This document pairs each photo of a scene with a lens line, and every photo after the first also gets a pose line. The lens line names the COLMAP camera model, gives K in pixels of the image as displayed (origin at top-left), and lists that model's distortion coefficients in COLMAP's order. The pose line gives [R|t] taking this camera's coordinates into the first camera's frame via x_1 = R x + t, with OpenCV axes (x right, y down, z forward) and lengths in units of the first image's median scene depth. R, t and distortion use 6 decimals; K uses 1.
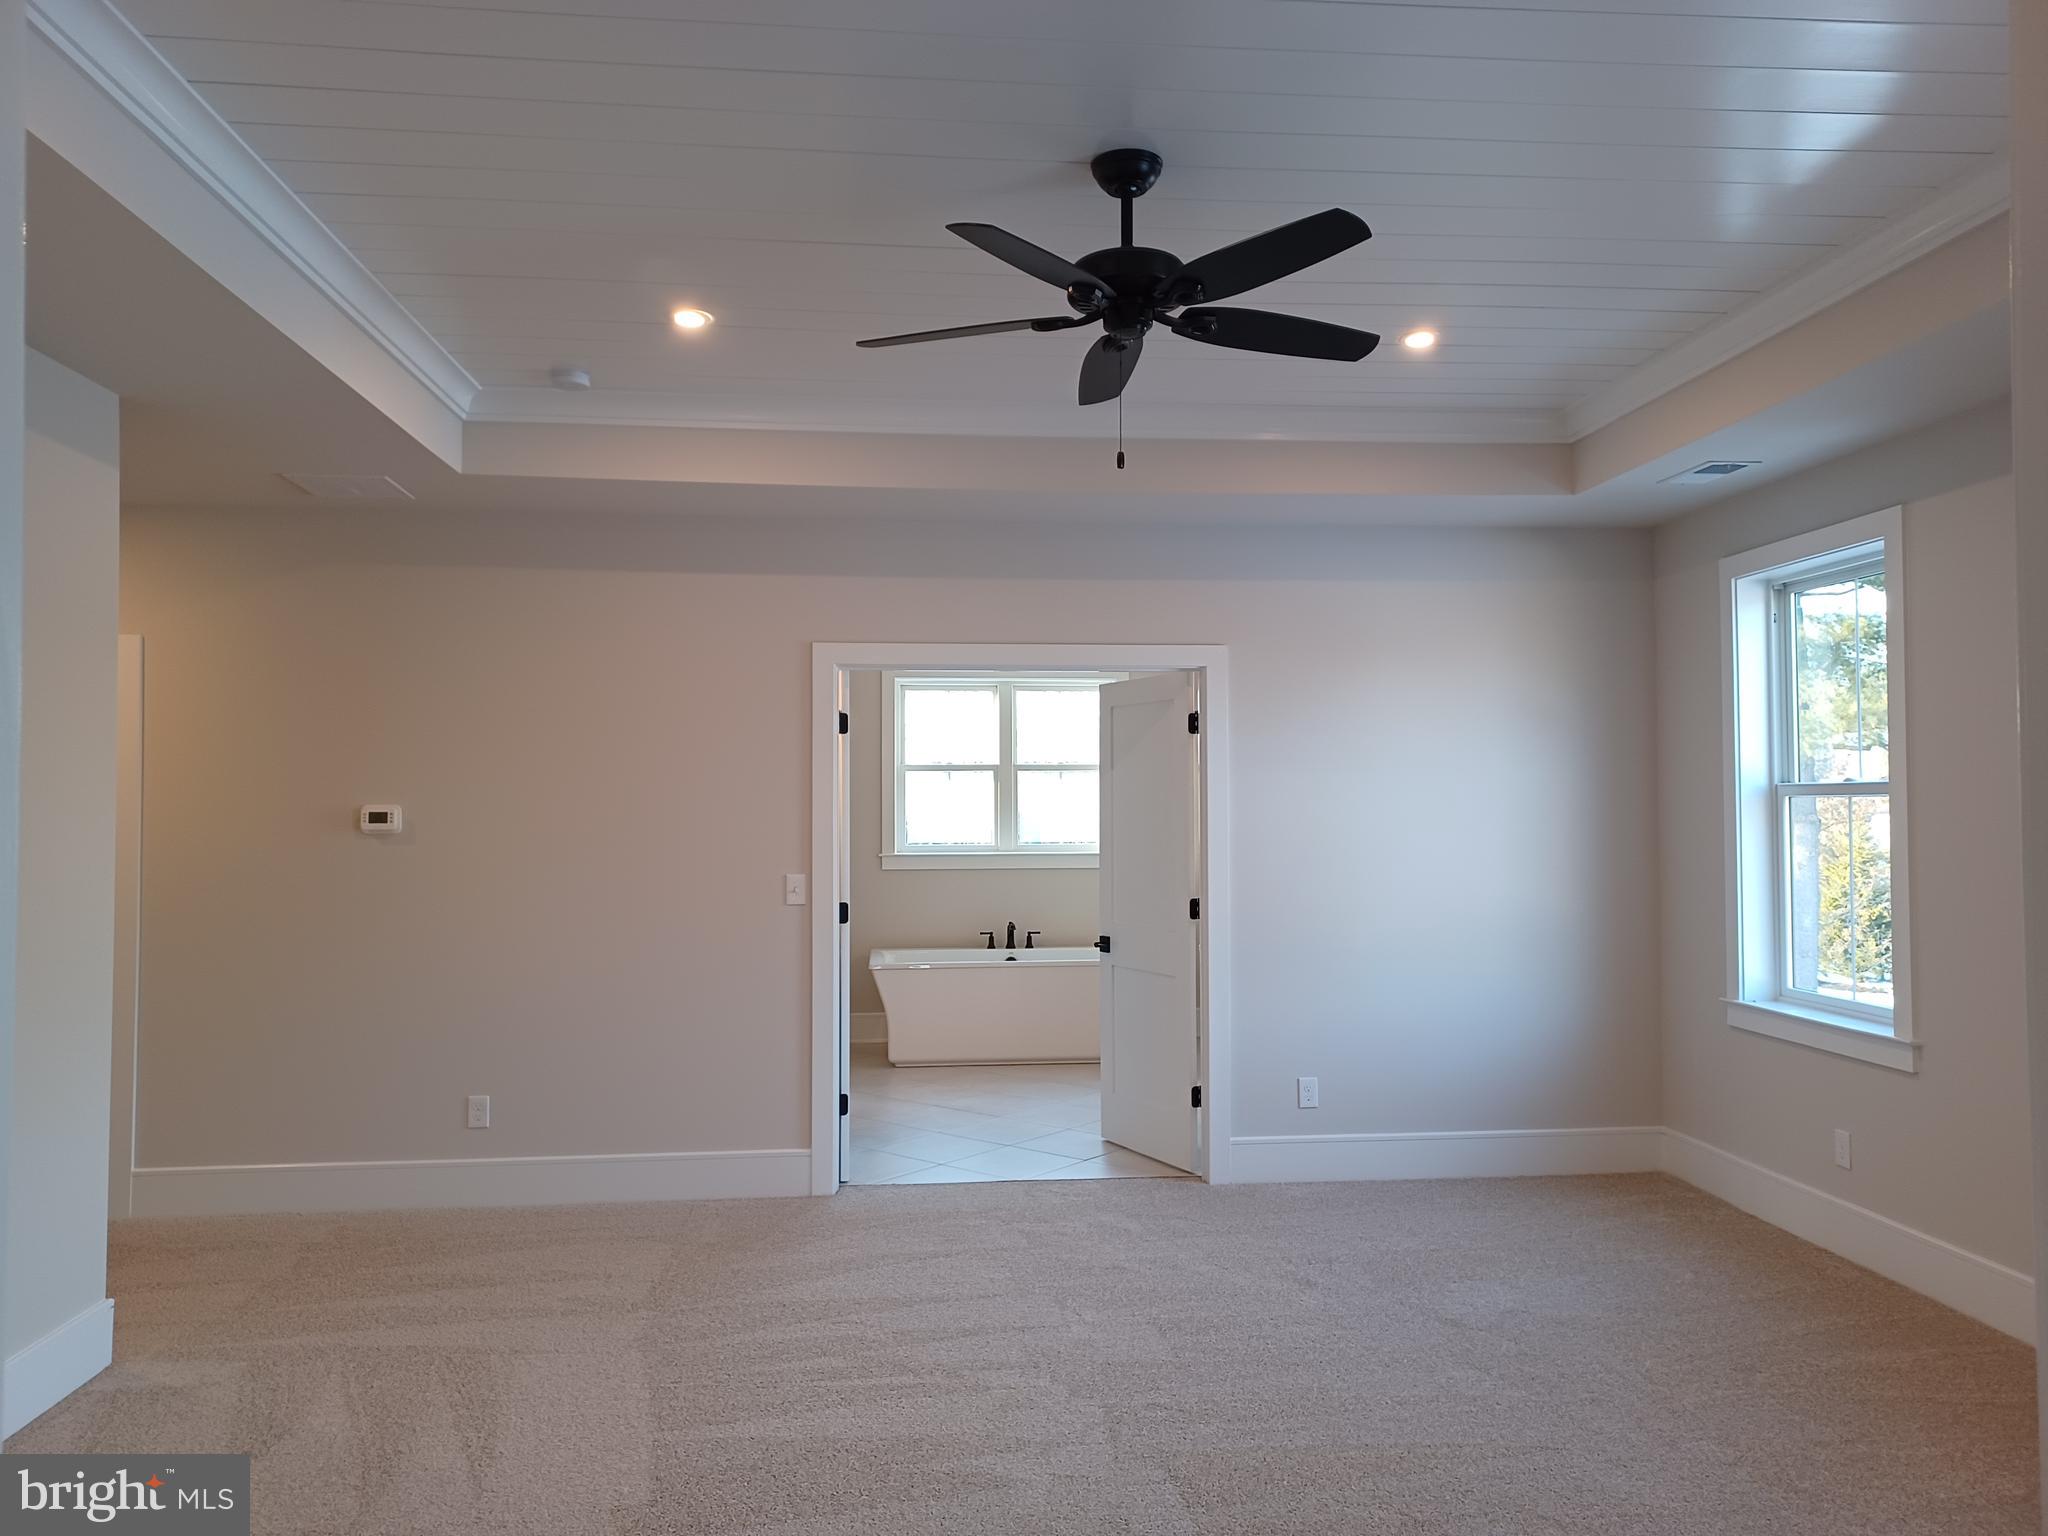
lens RADIAL K [[1470.6, 0, 1024.0], [0, 1470.6, 768.0], [0, 0, 1]] dist [0.091254, -0.089508]
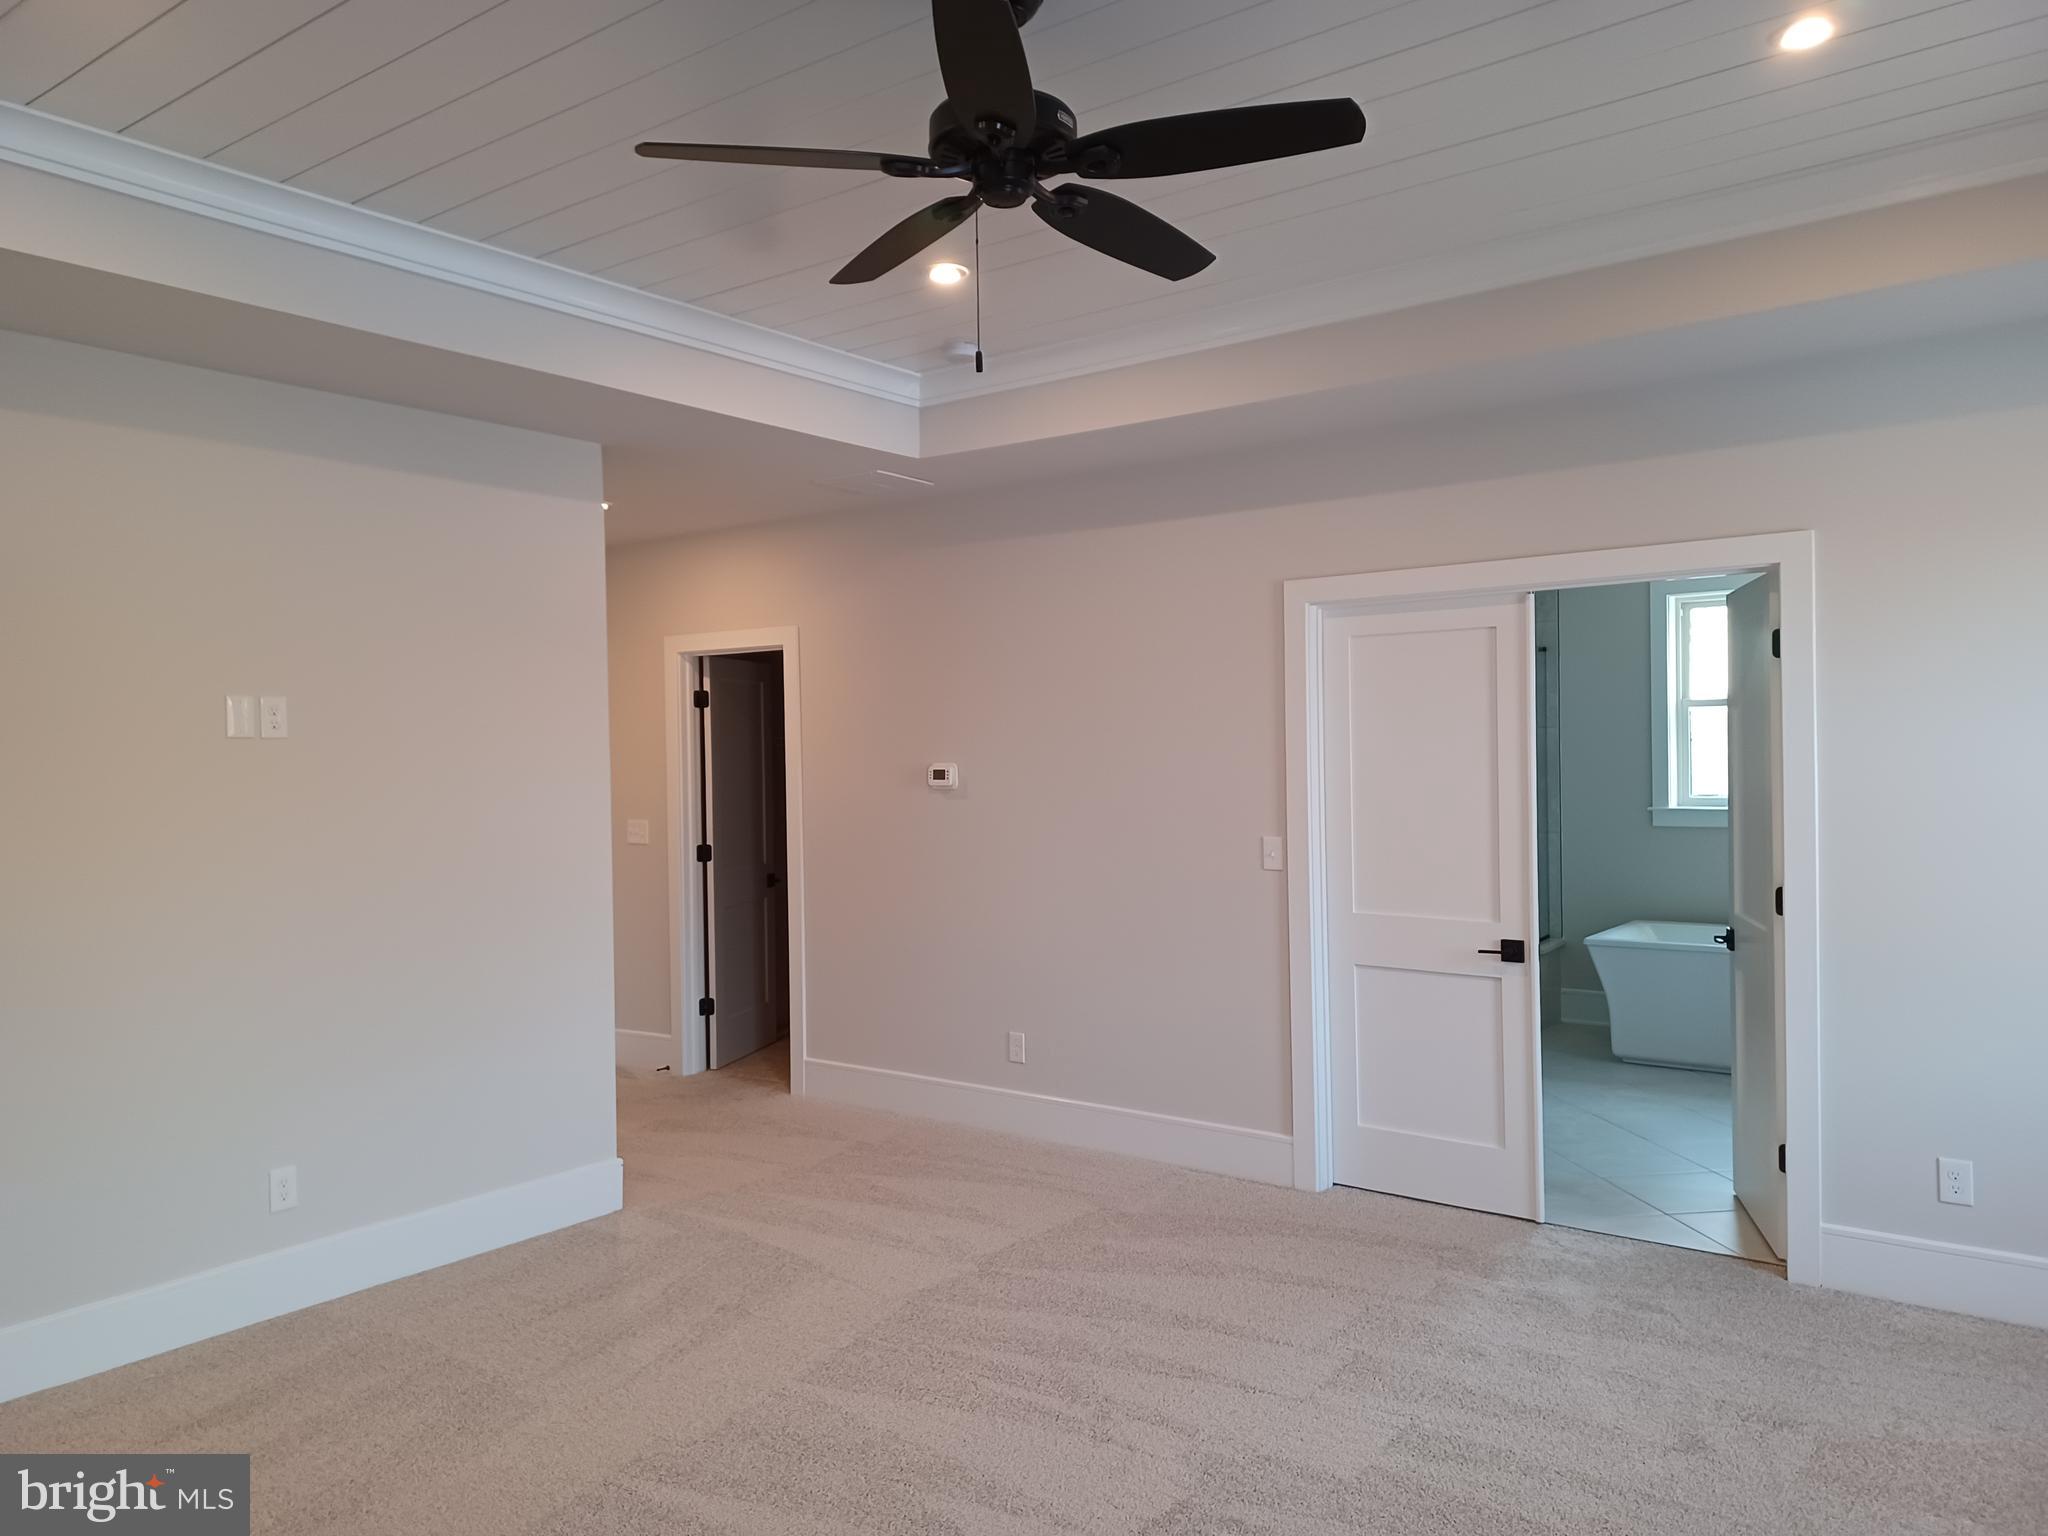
lens RADIAL K [[1470.6, 0, 1024.0], [0, 1470.6, 768.0], [0, 0, 1]] dist [0.091254, -0.089508]
pose [[0.739665, -0.002389, -0.672971, 0.355512], [0.032891, 0.998927, 0.032605, -0.005733], [0.672171, -0.046251, 0.738950, 0.225588]]
